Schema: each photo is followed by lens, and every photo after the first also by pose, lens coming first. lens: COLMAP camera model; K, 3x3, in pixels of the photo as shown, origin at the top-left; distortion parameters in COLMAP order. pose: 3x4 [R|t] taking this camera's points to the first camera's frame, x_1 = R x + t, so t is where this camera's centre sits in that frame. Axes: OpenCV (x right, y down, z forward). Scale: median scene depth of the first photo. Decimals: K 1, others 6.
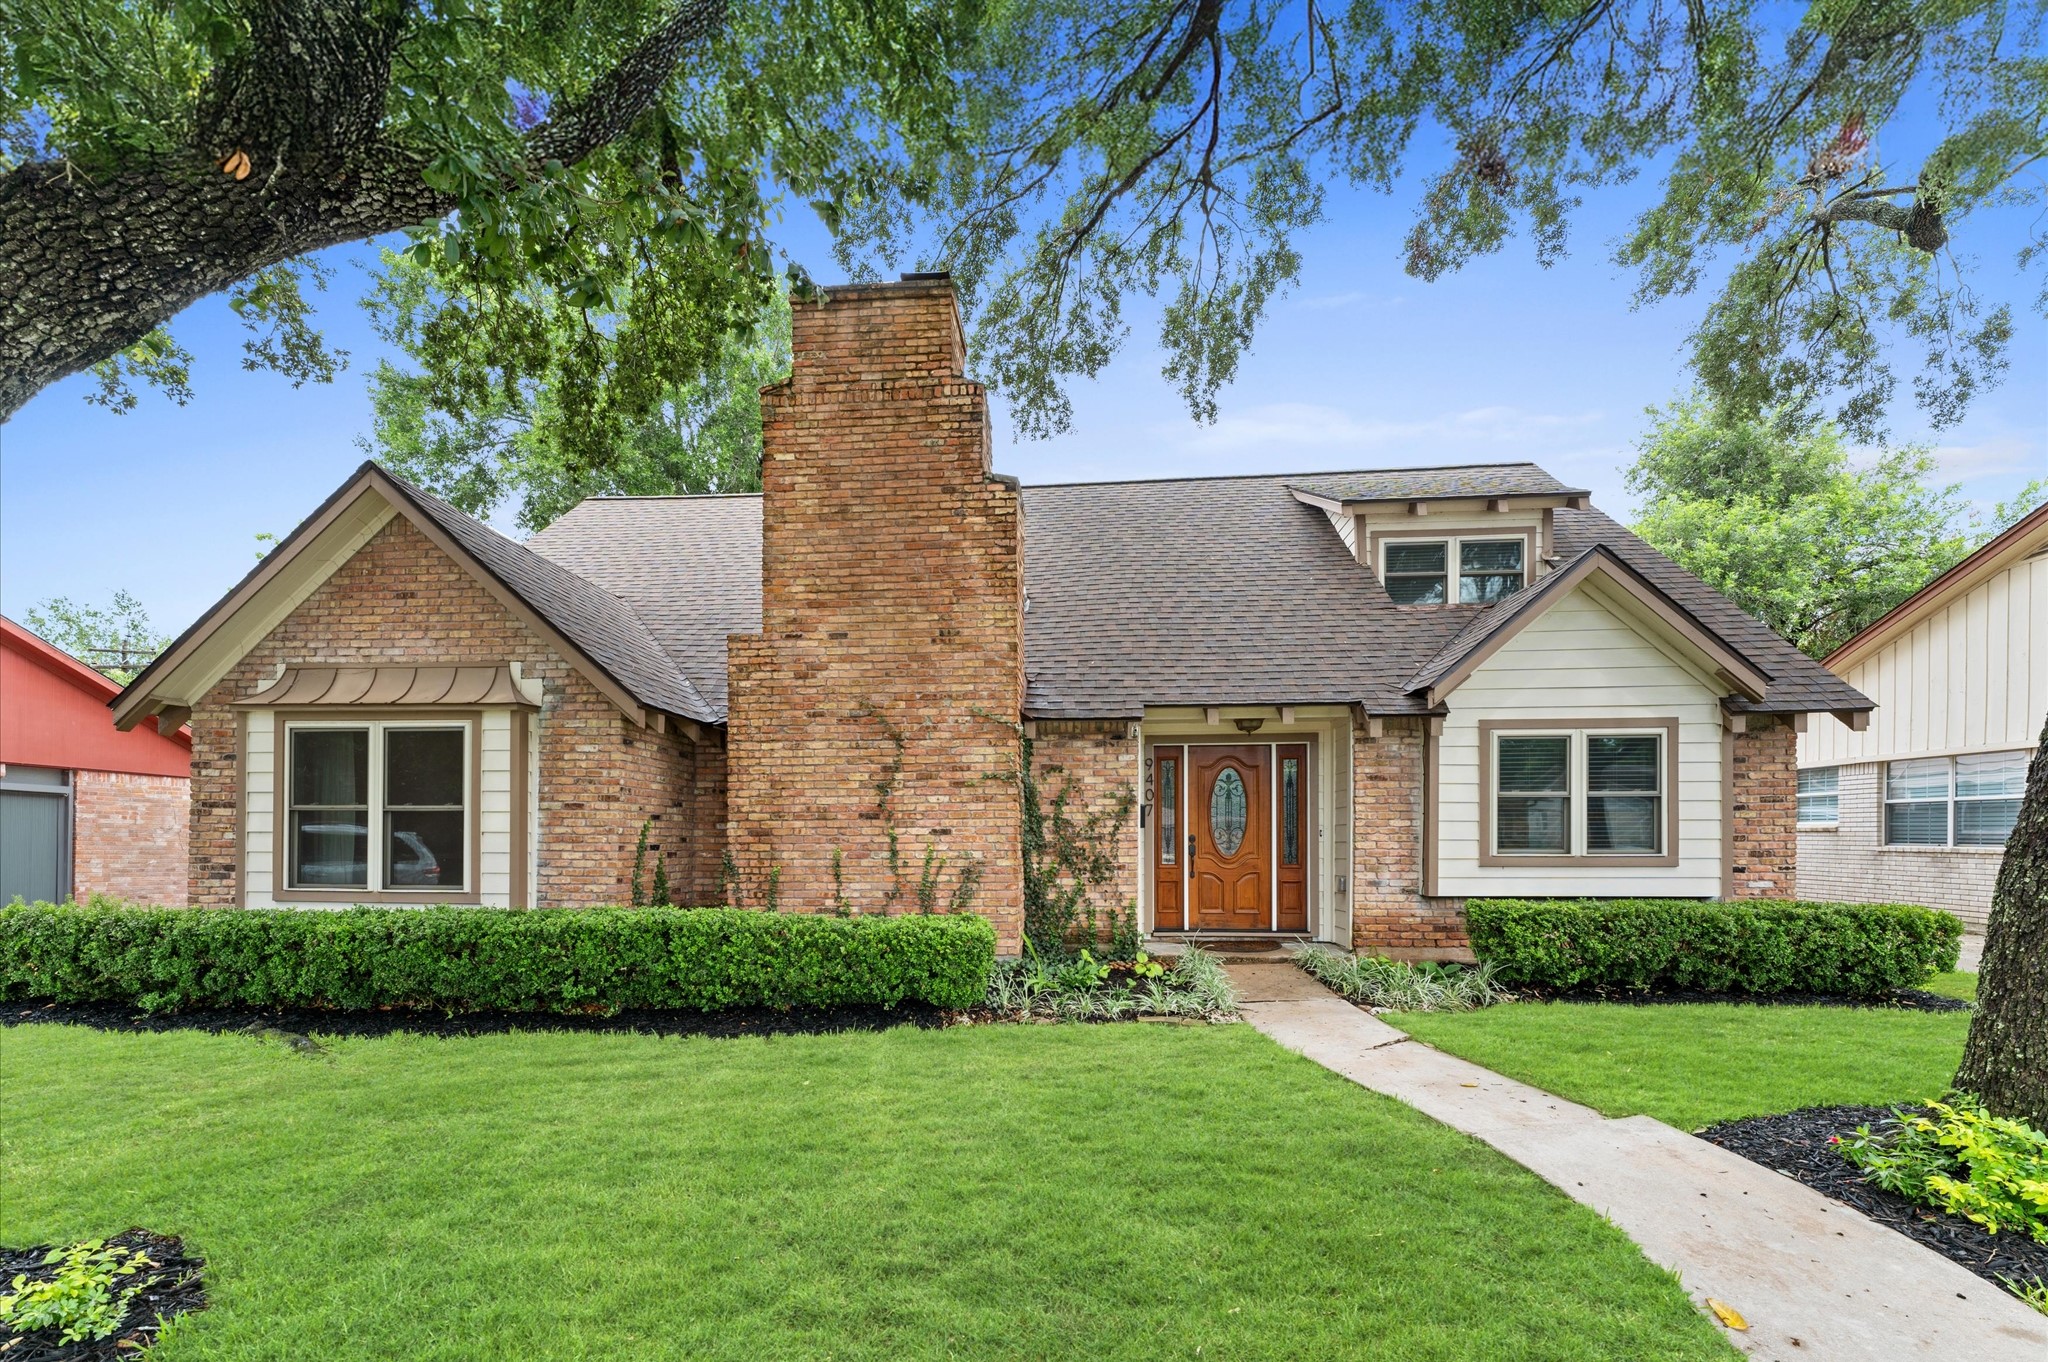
lens RADIAL K [[792.3, 0, 974.6], [0, 792.3, 844.1], [0, 0, 1]] dist [0.000468, -0.000159]
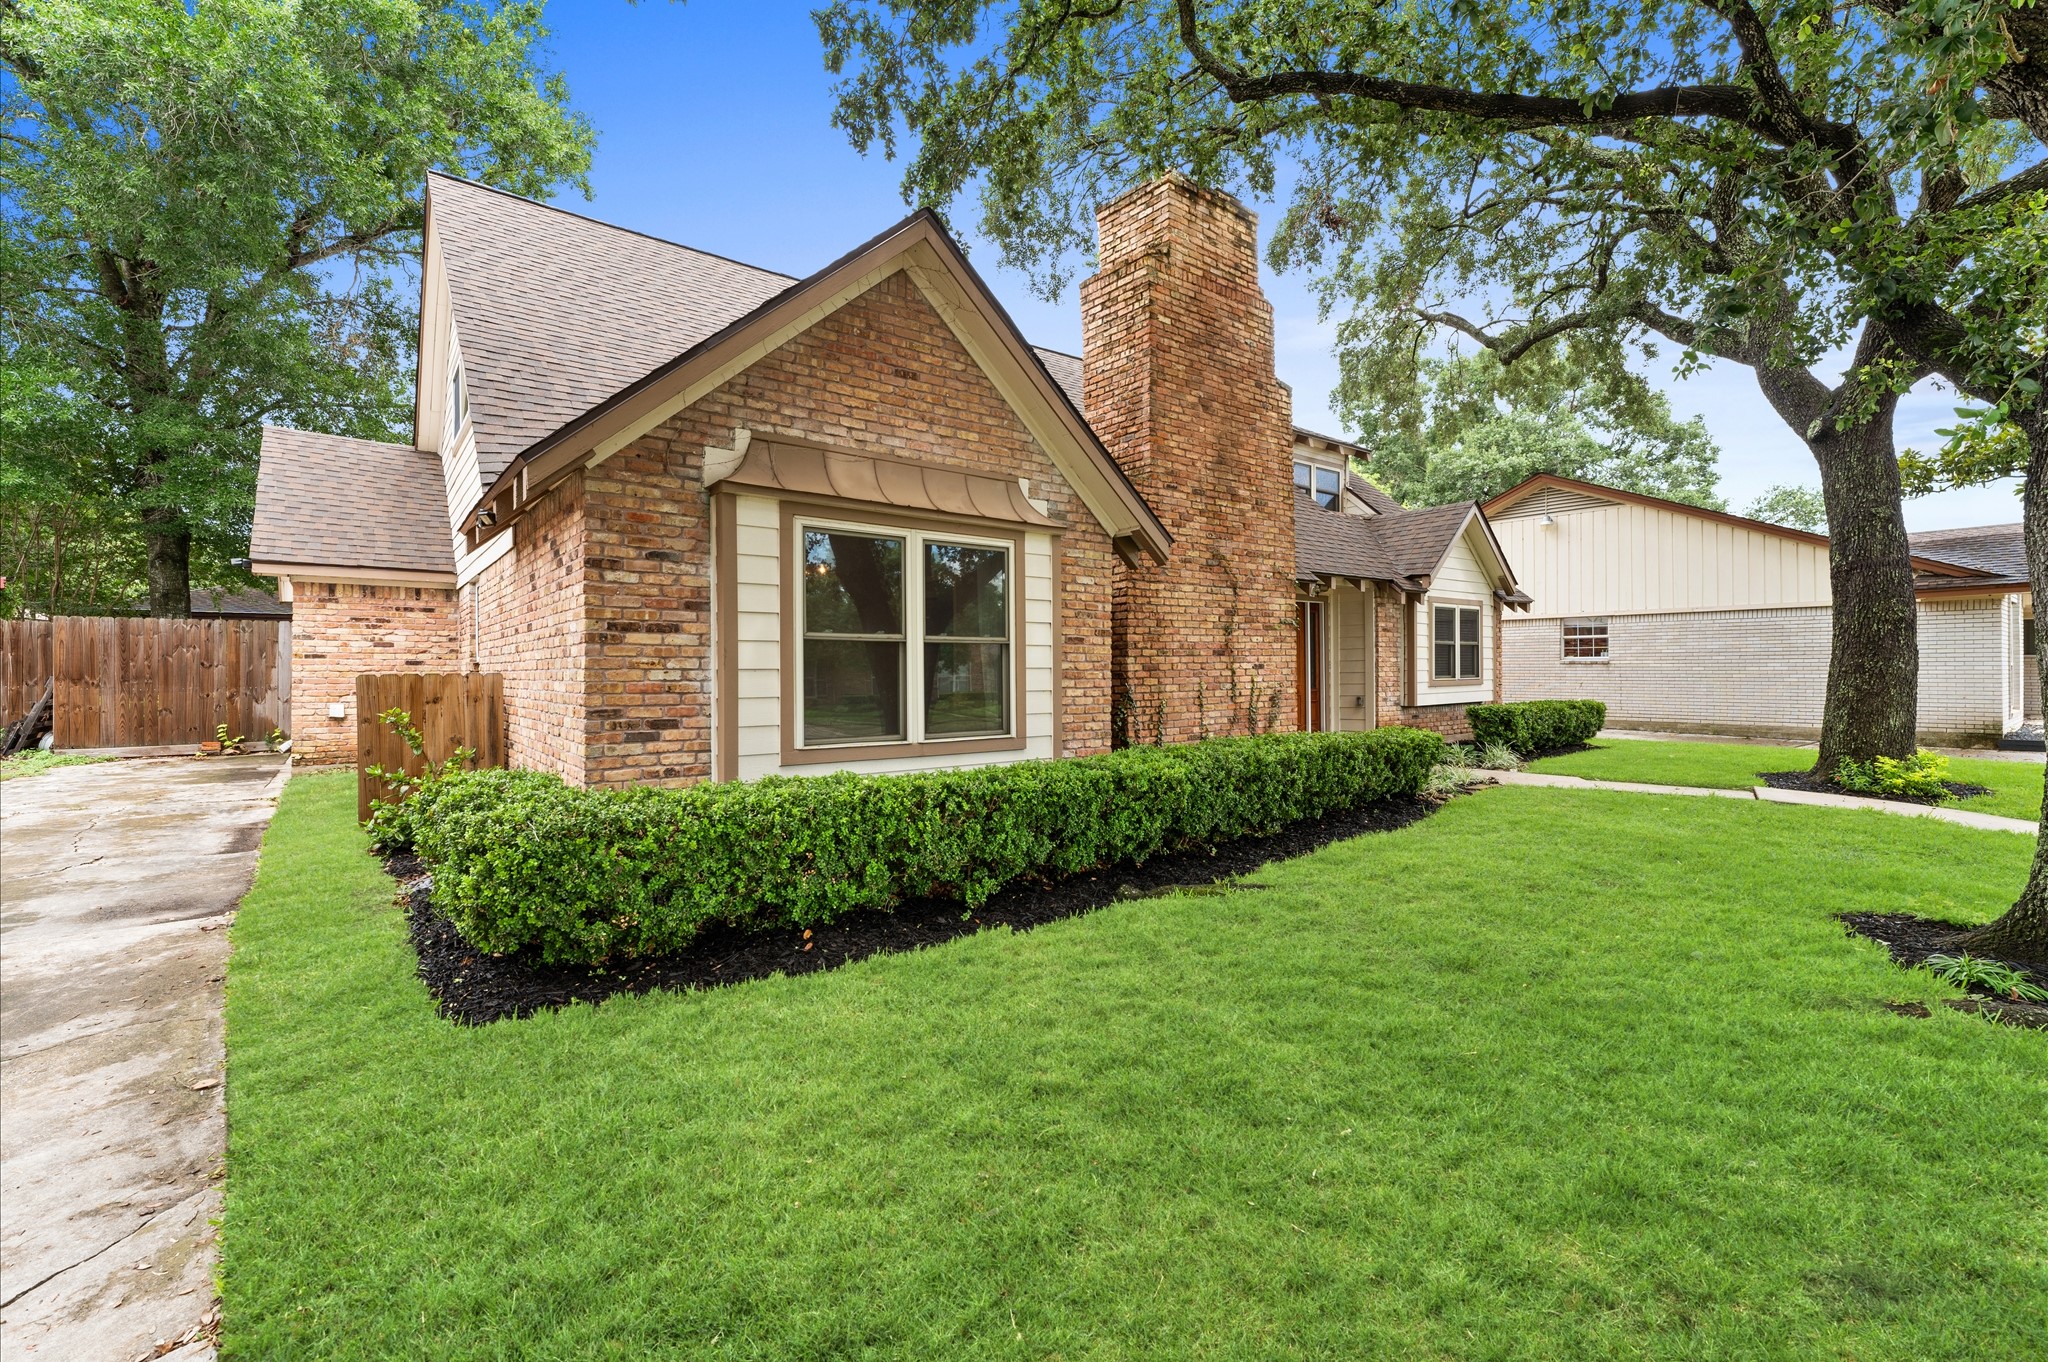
lens RADIAL K [[812.7, 0, 1013.4], [0, 812.7, 679.3], [0, 0, 1]] dist [0.001169, 0.000056]
pose [[0.766370, -0.012983, 0.642268, -1.125104], [0.011109, 0.999914, 0.006957, -0.008519], [-0.642303, 0.001803, 0.766449, 0.287470]]
